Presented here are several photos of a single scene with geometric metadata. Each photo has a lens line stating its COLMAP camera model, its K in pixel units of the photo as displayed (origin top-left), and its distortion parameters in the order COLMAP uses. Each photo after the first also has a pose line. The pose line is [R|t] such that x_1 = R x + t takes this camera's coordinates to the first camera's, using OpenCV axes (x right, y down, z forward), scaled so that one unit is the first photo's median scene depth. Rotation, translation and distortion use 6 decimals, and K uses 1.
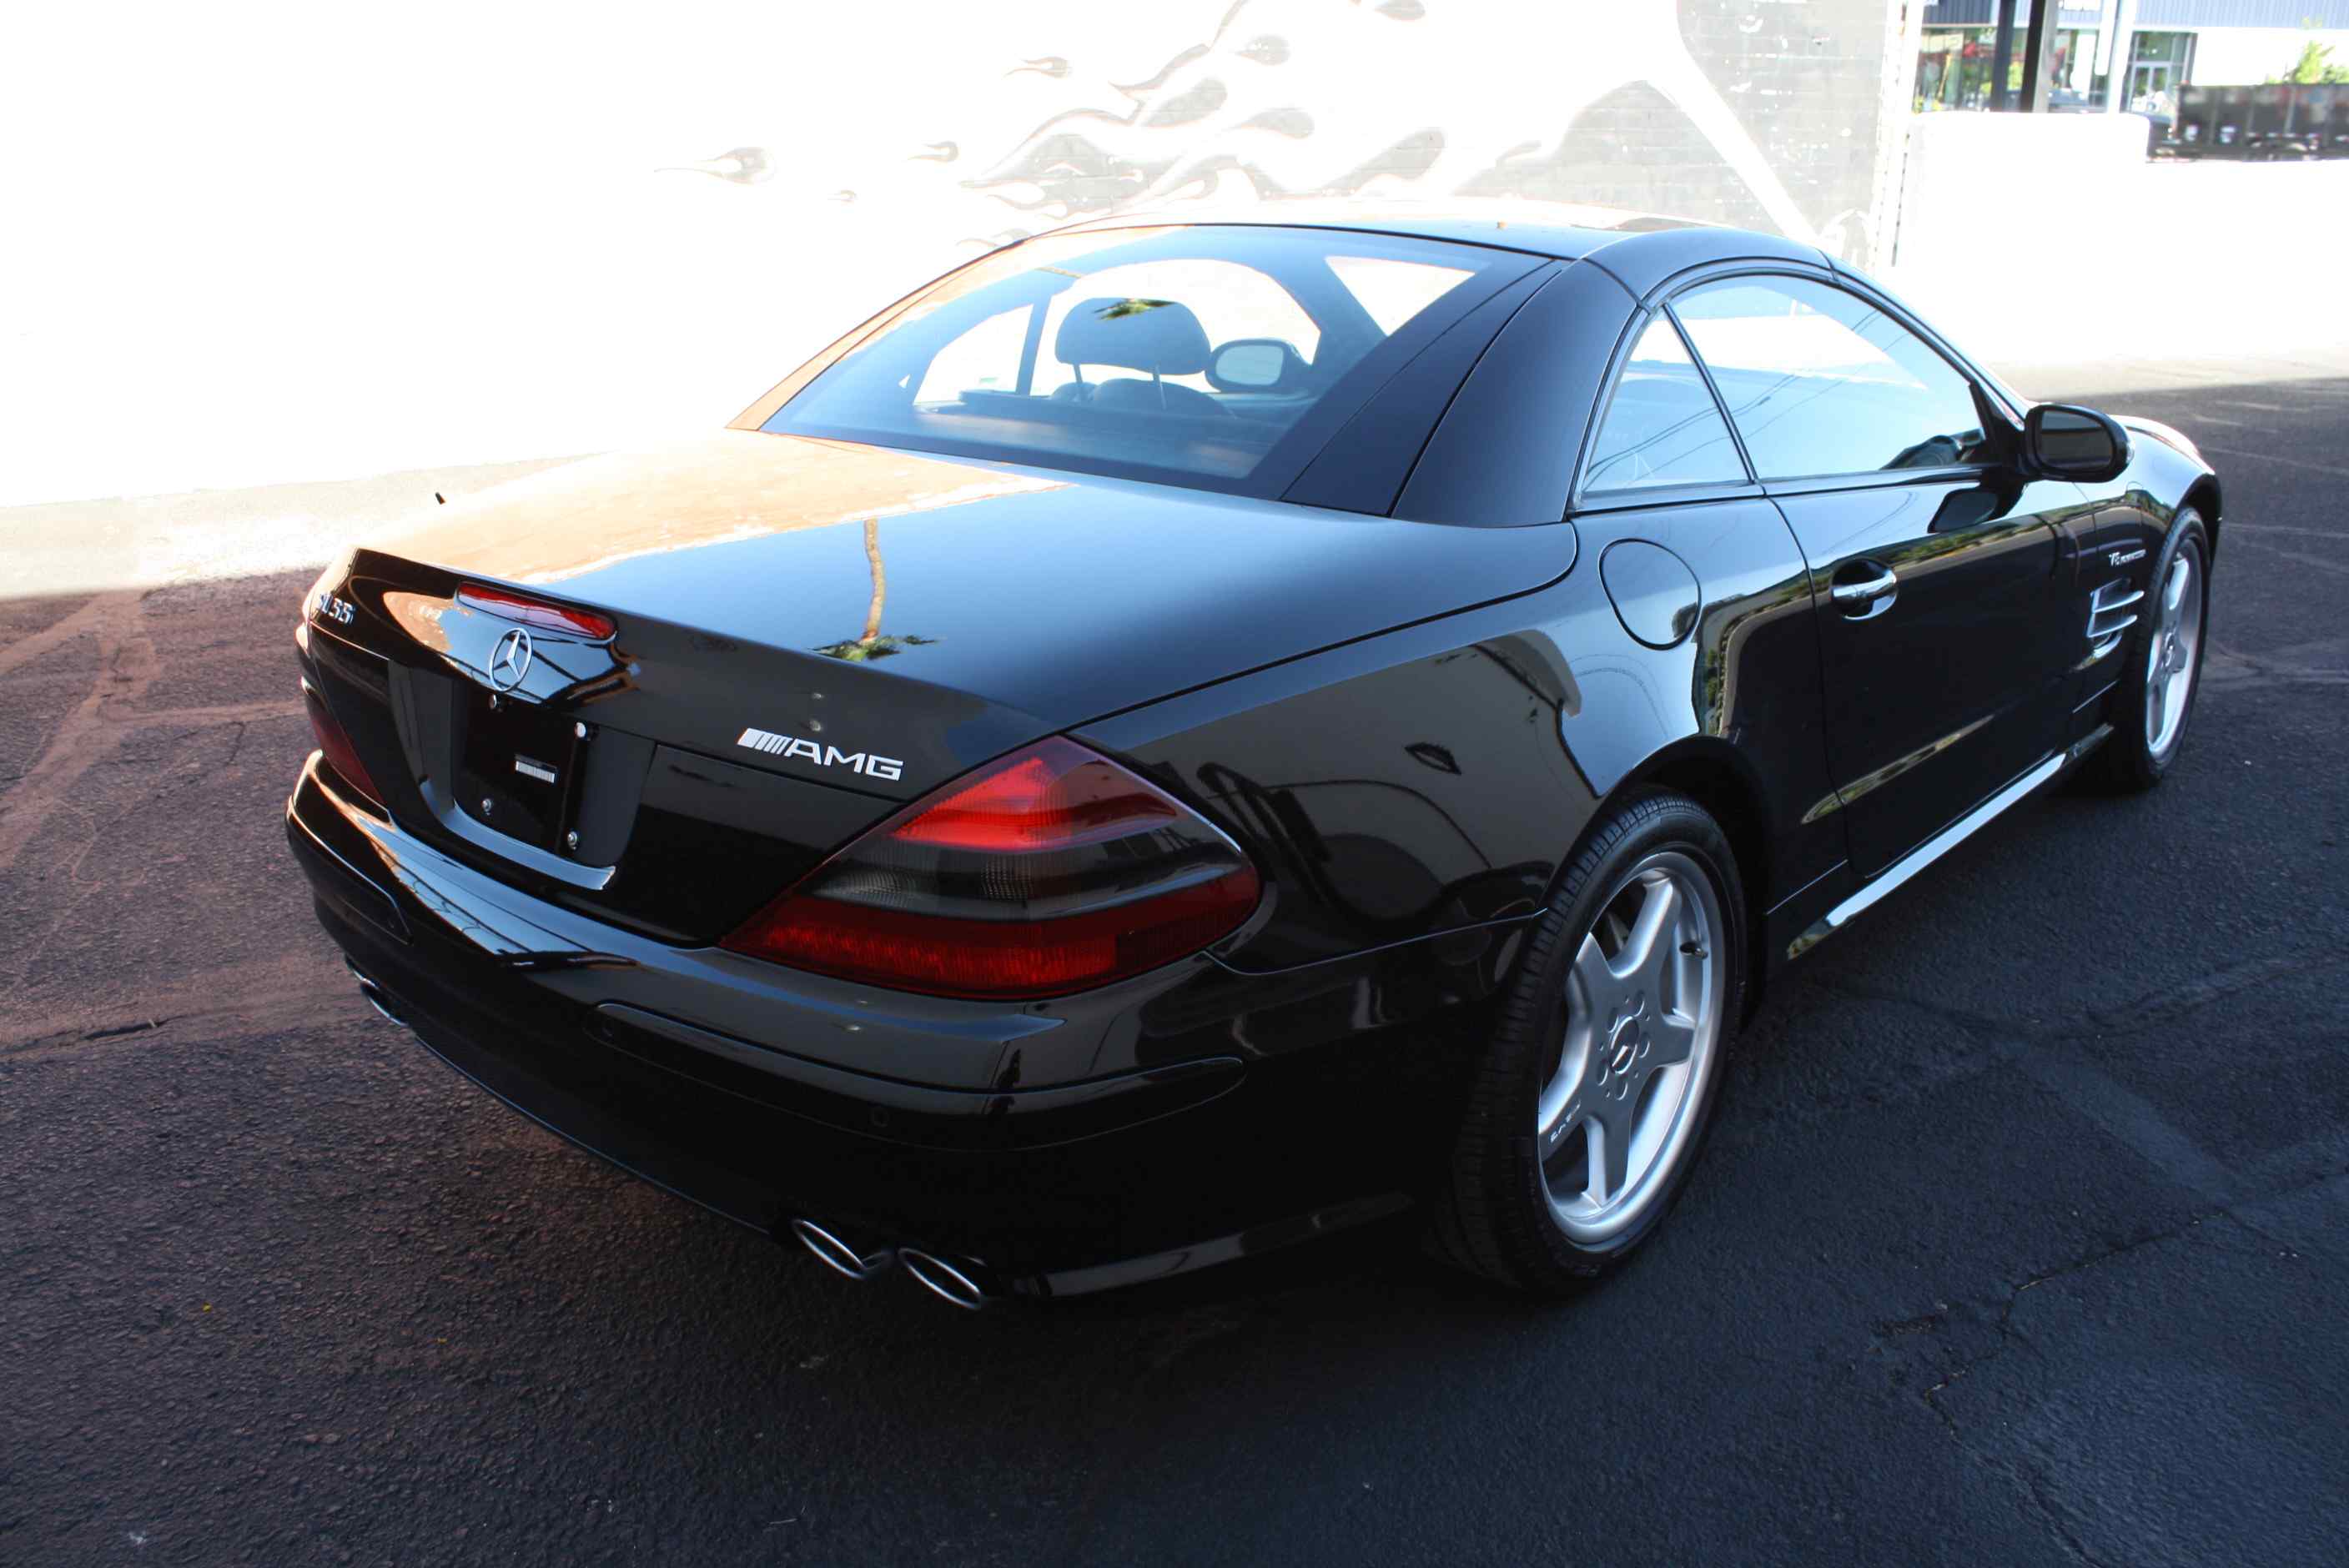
lens RADIAL K [[1999.6, 0, 1194.7], [0, 1999.6, 783.2], [0, 0, 1]] dist [-0.167365, 0.151954]
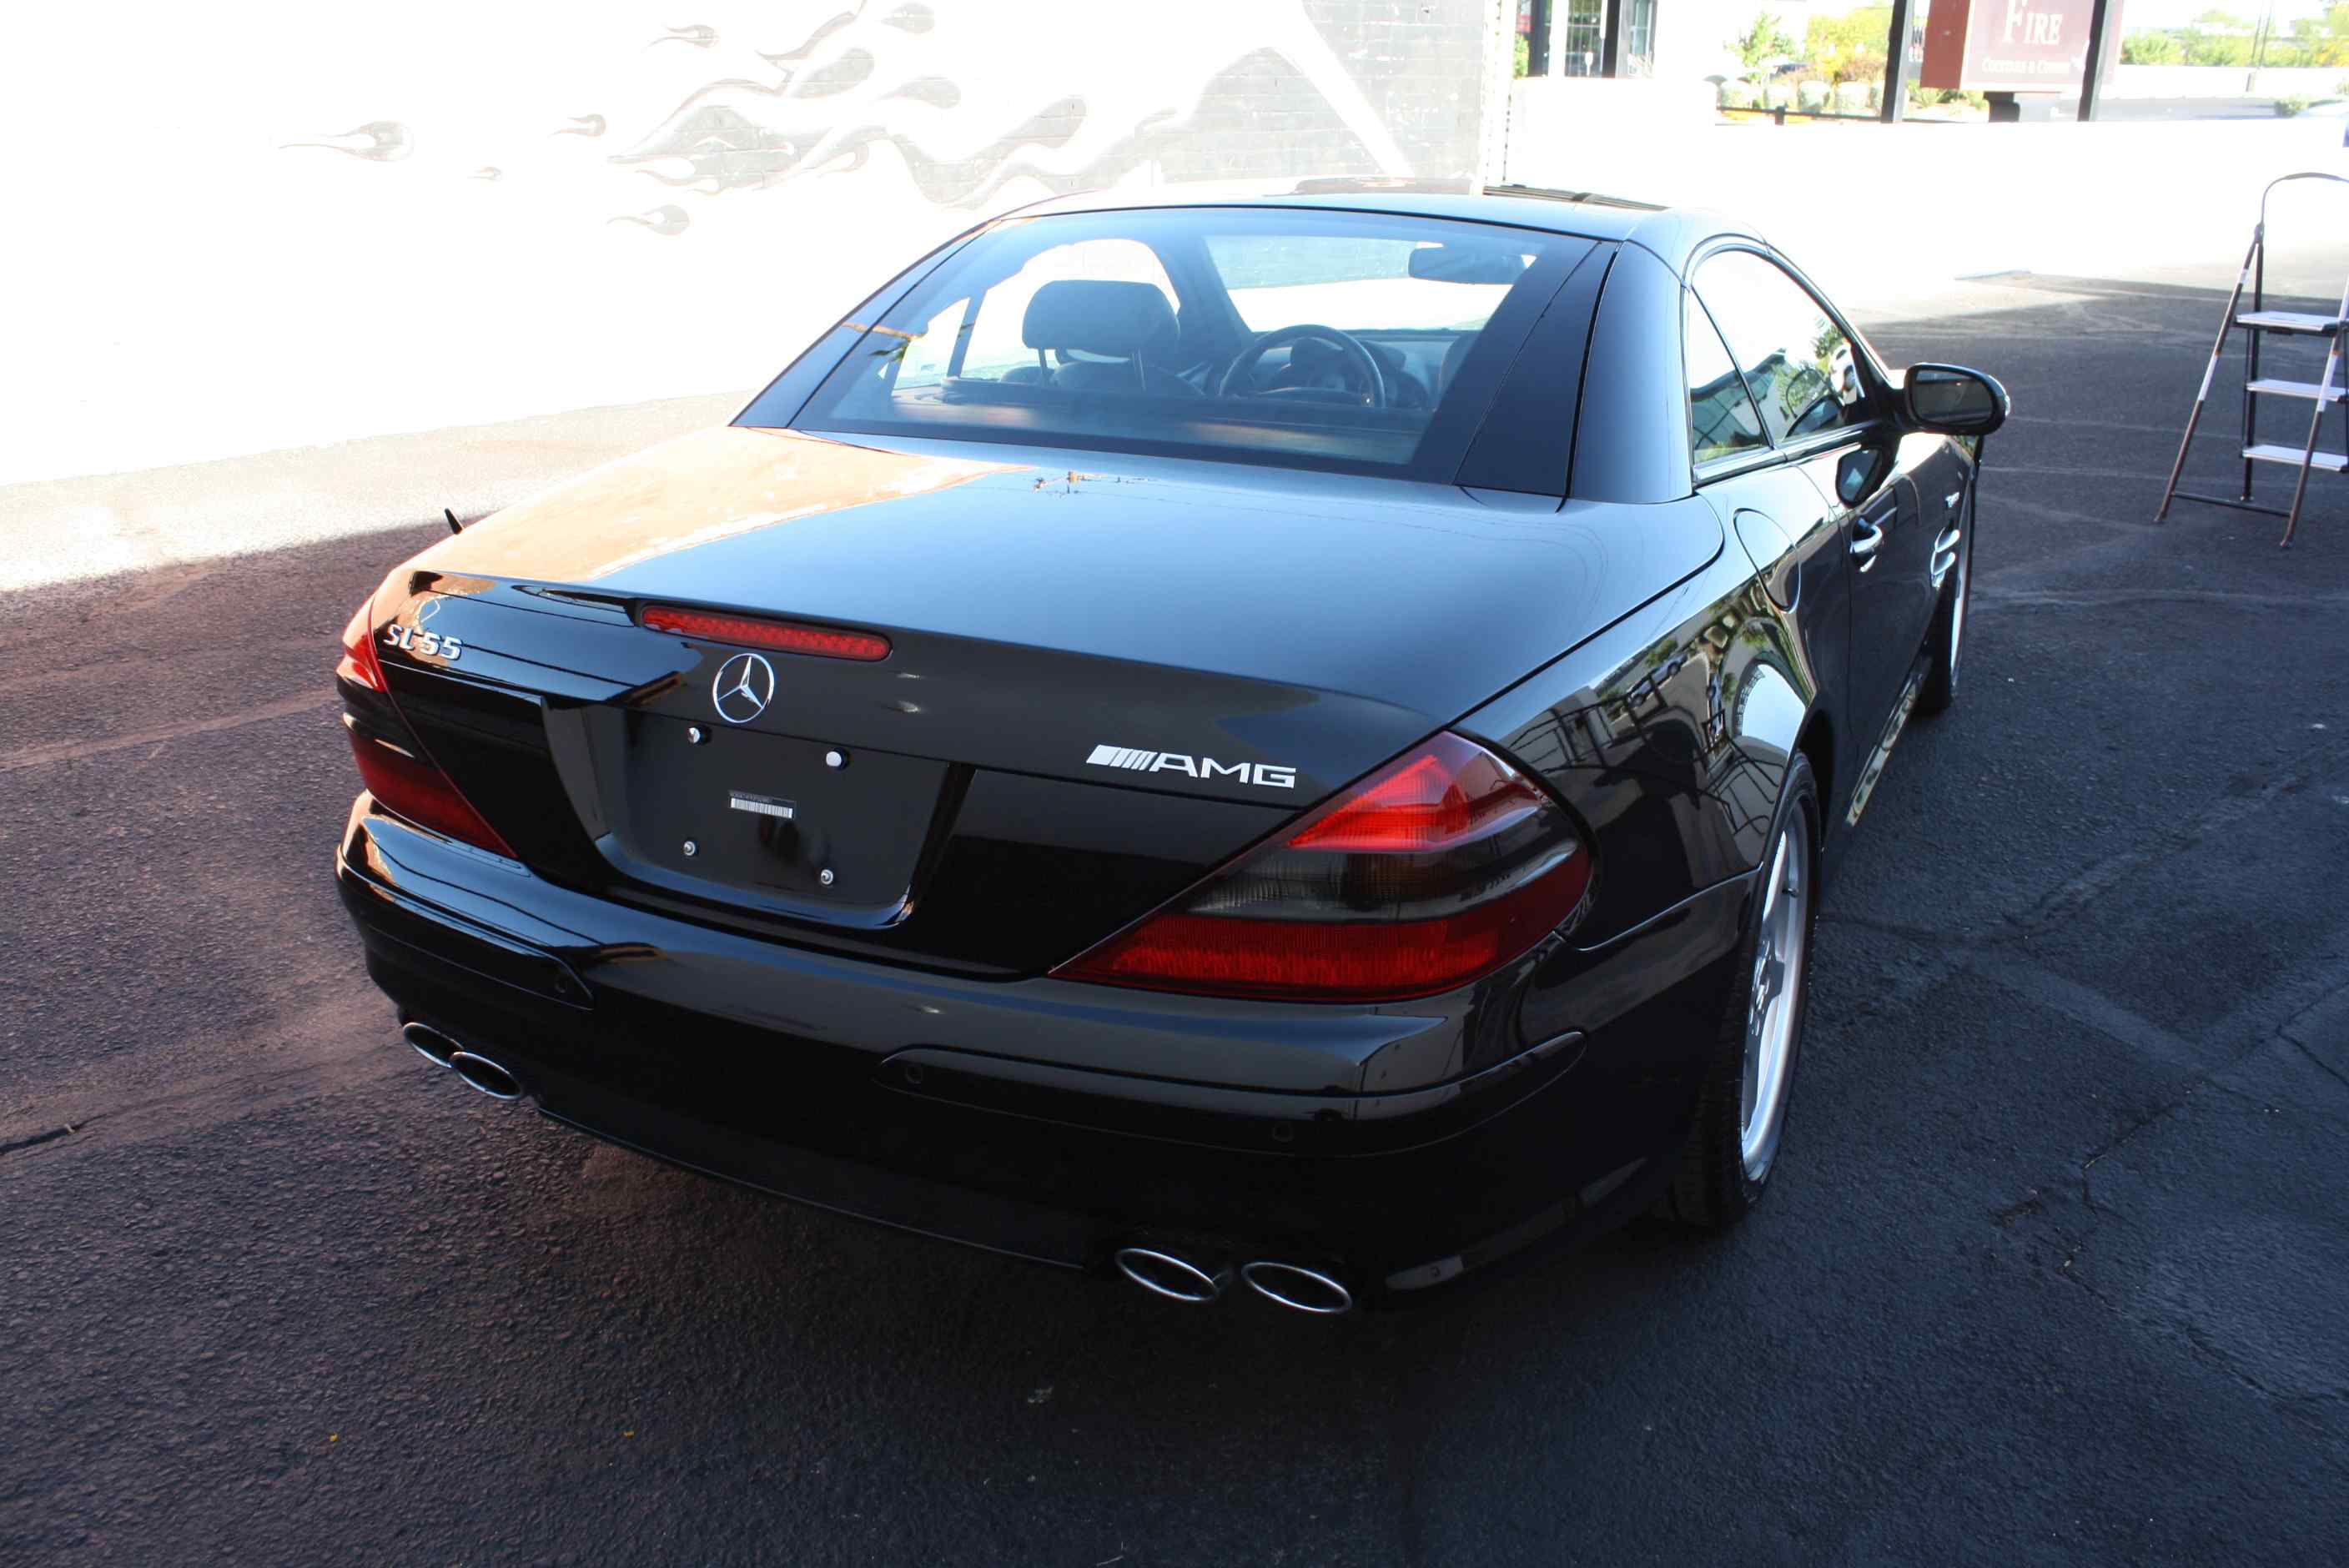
lens RADIAL K [[1999.6, 0, 1194.7], [0, 1999.6, 783.2], [0, 0, 1]] dist [-0.167365, 0.151954]
pose [[0.969142, -0.074615, 0.234938, -0.293482], [0.070555, 0.997178, 0.025652, -0.022192], [-0.236189, -0.008285, 0.971672, 0.040450]]
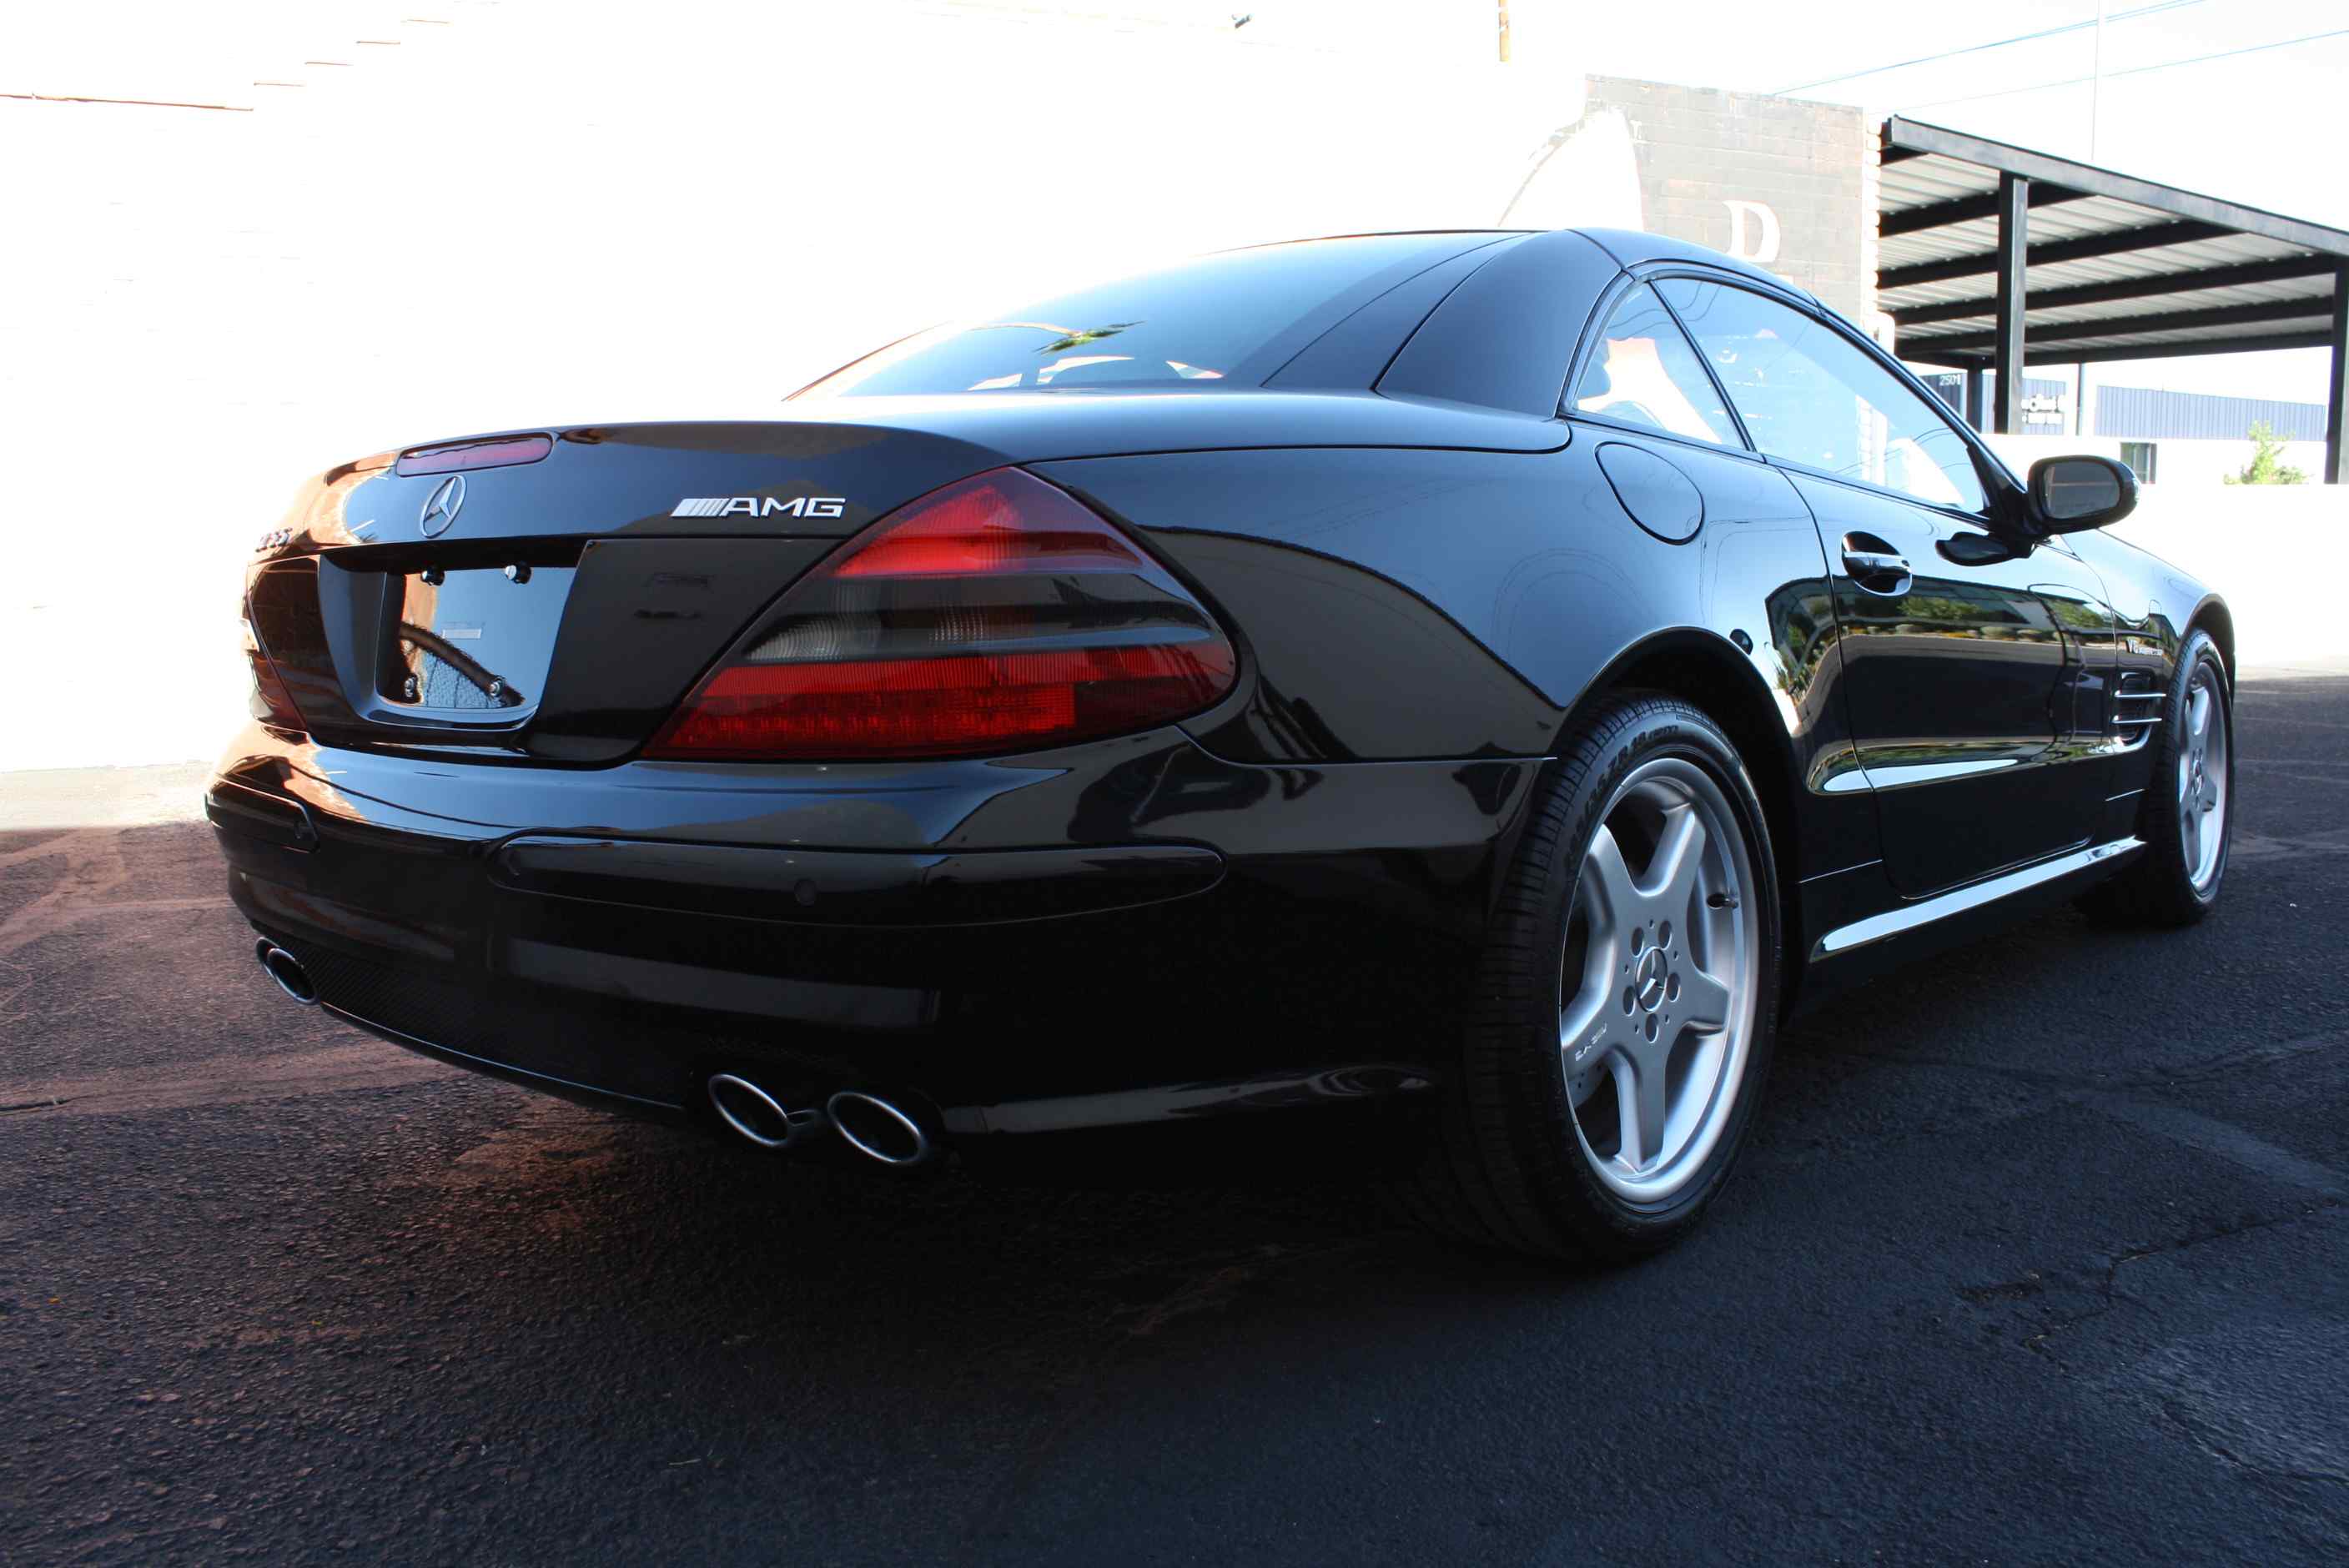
lens RADIAL K [[1999.6, 0, 1194.7], [0, 1999.6, 783.2], [0, 0, 1]] dist [-0.167365, 0.151954]
pose [[0.999947, -0.009524, -0.003967, 0.012129], [0.008458, 0.976926, -0.213413, 0.217509], [0.005908, 0.213368, 0.976954, 0.091622]]
